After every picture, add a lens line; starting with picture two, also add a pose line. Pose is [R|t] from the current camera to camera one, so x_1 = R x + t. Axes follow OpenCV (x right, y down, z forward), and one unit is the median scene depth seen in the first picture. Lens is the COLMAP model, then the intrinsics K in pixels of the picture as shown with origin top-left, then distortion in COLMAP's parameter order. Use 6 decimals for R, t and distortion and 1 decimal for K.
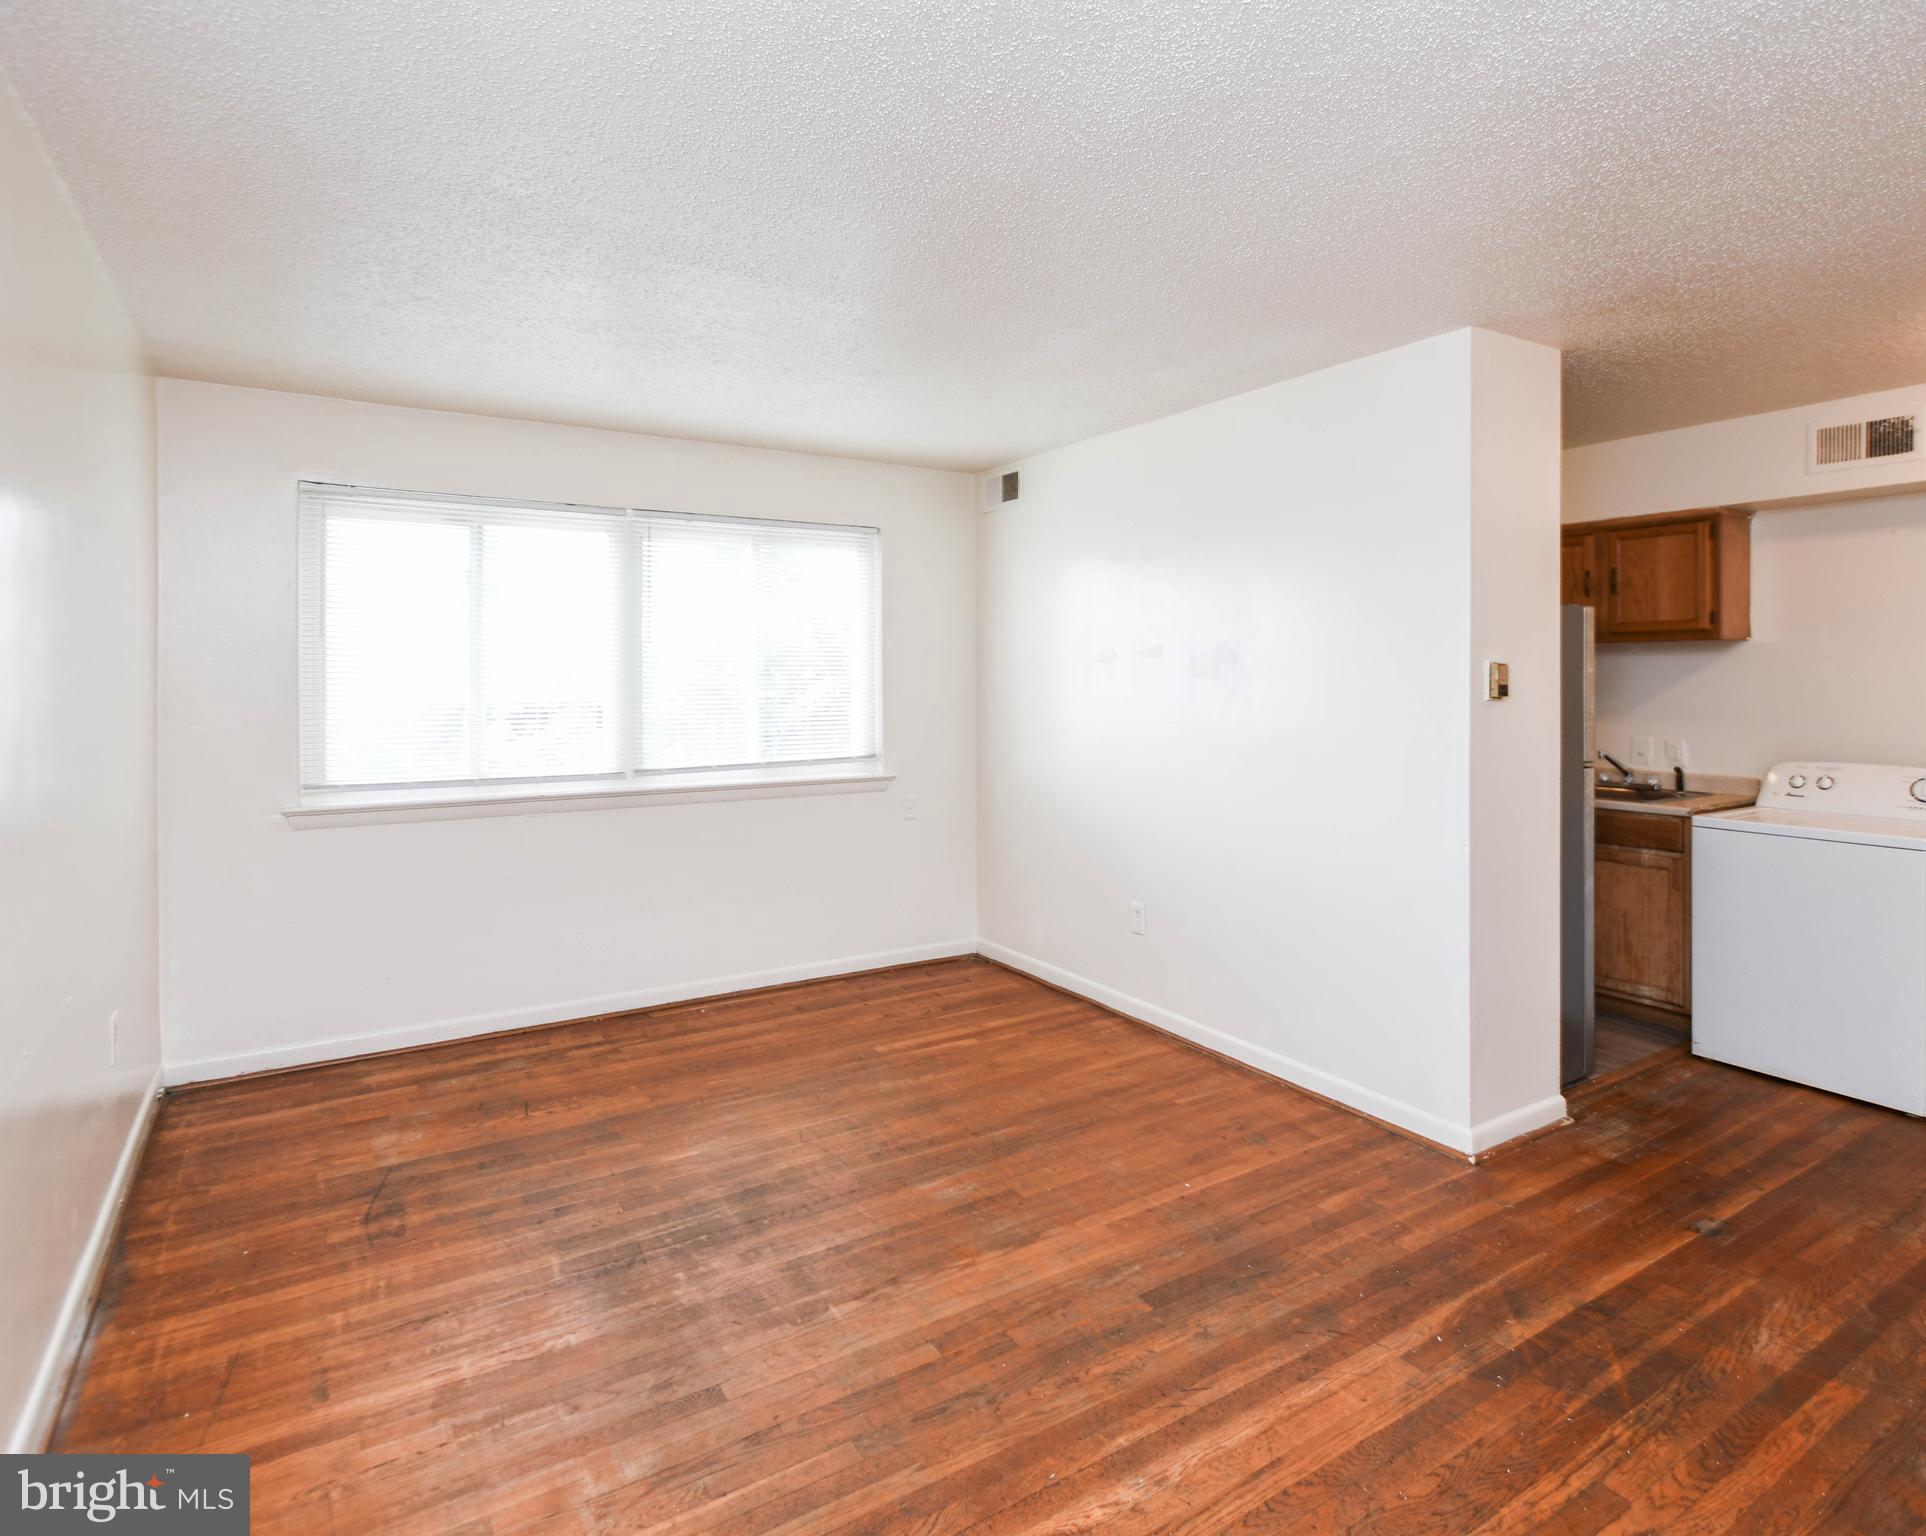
lens RADIAL K [[1050.9, 0, 957.5], [0, 1050.9, 674.6], [0, 0, 1]] dist [-0.004581, -0.001277]
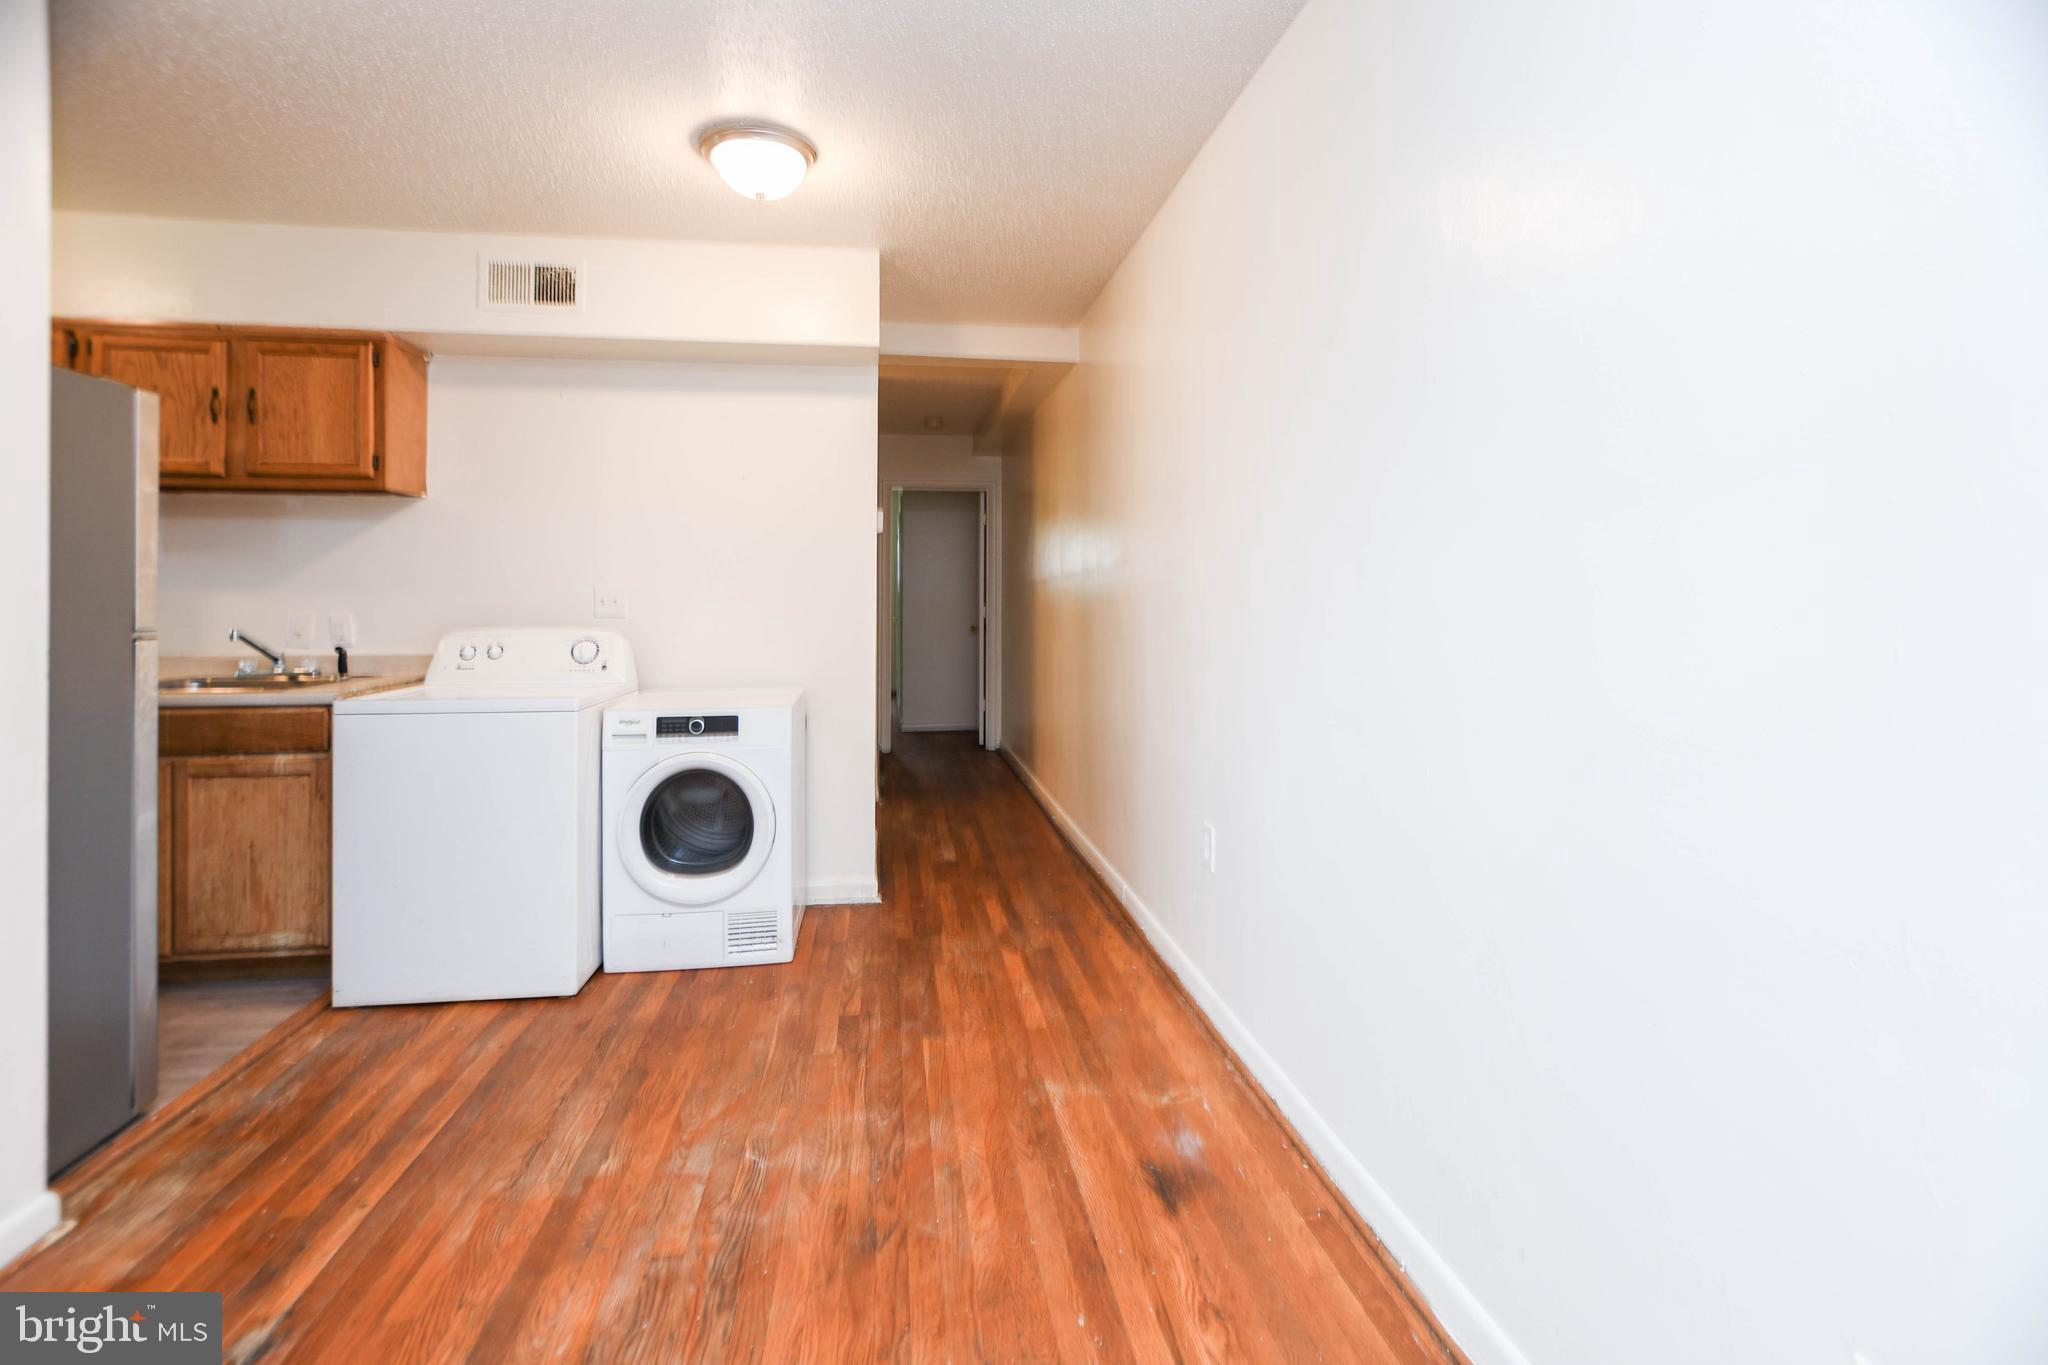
lens RADIAL K [[935.3, 0, 1023.1], [0, 935.3, 583.3], [0, 0, 1]] dist [-0.001419, -0.000424]
pose [[0.406272, 0.017099, 0.913592, 0.339054], [-0.000751, 0.999831, -0.018380, 0.074174], [-0.913752, 0.006782, 0.406216, 0.306989]]
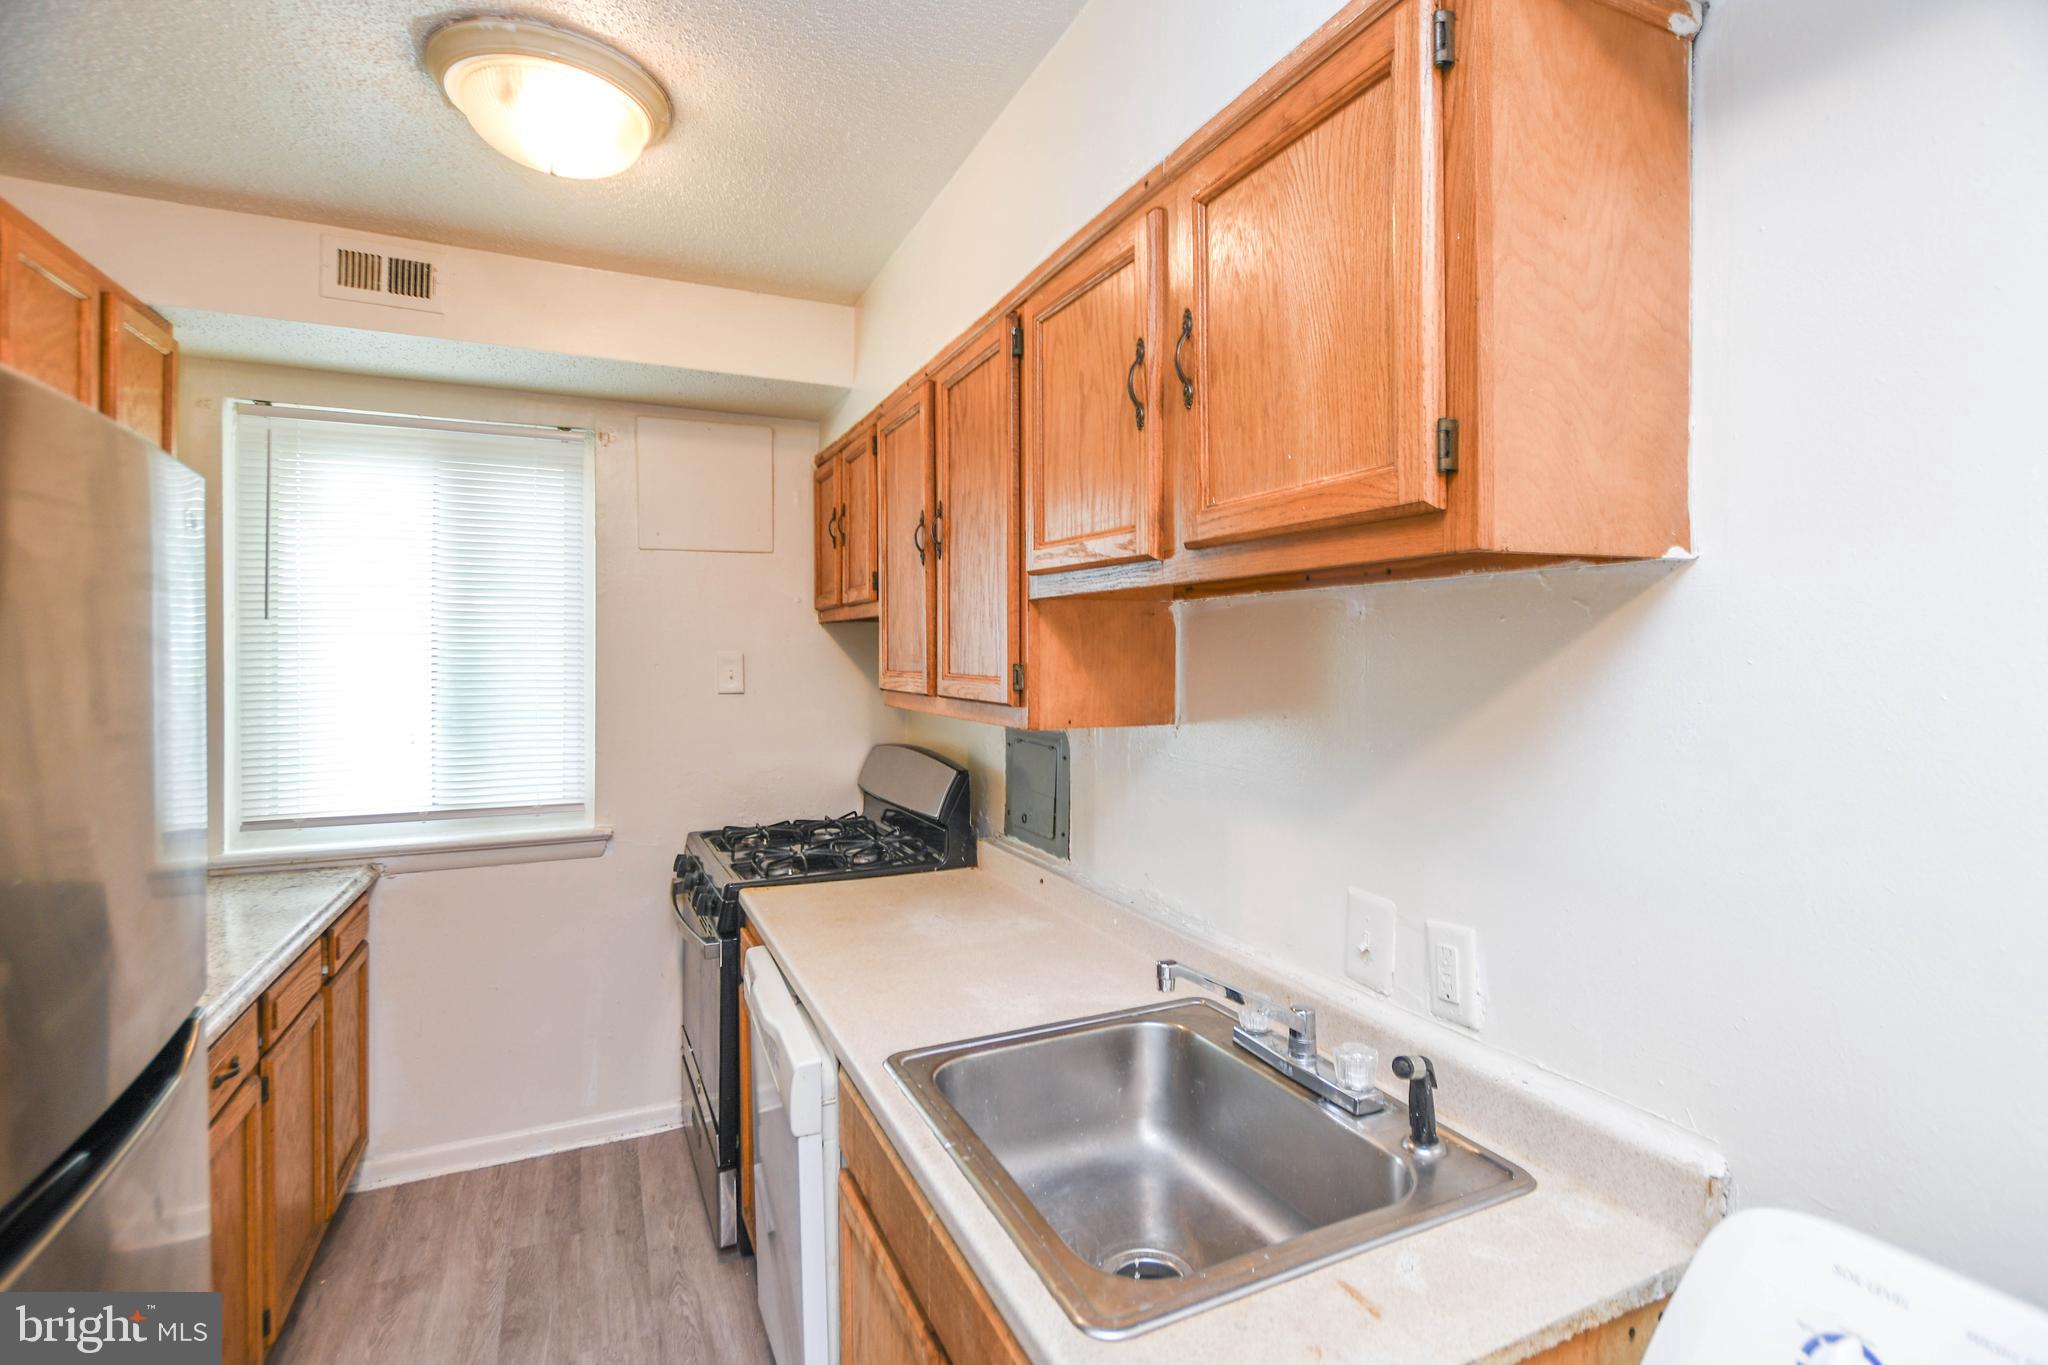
lens RADIAL K [[960.1, 0, 1038.9], [0, 960.1, 652.5], [0, 0, 1]] dist [-0.001737, -0.000782]
pose [[0.992035, 0.000625, -0.125959, 0.889905], [0.000184, 0.999979, 0.006411, -0.018587], [0.125960, -0.006383, 0.992015, 1.065578]]
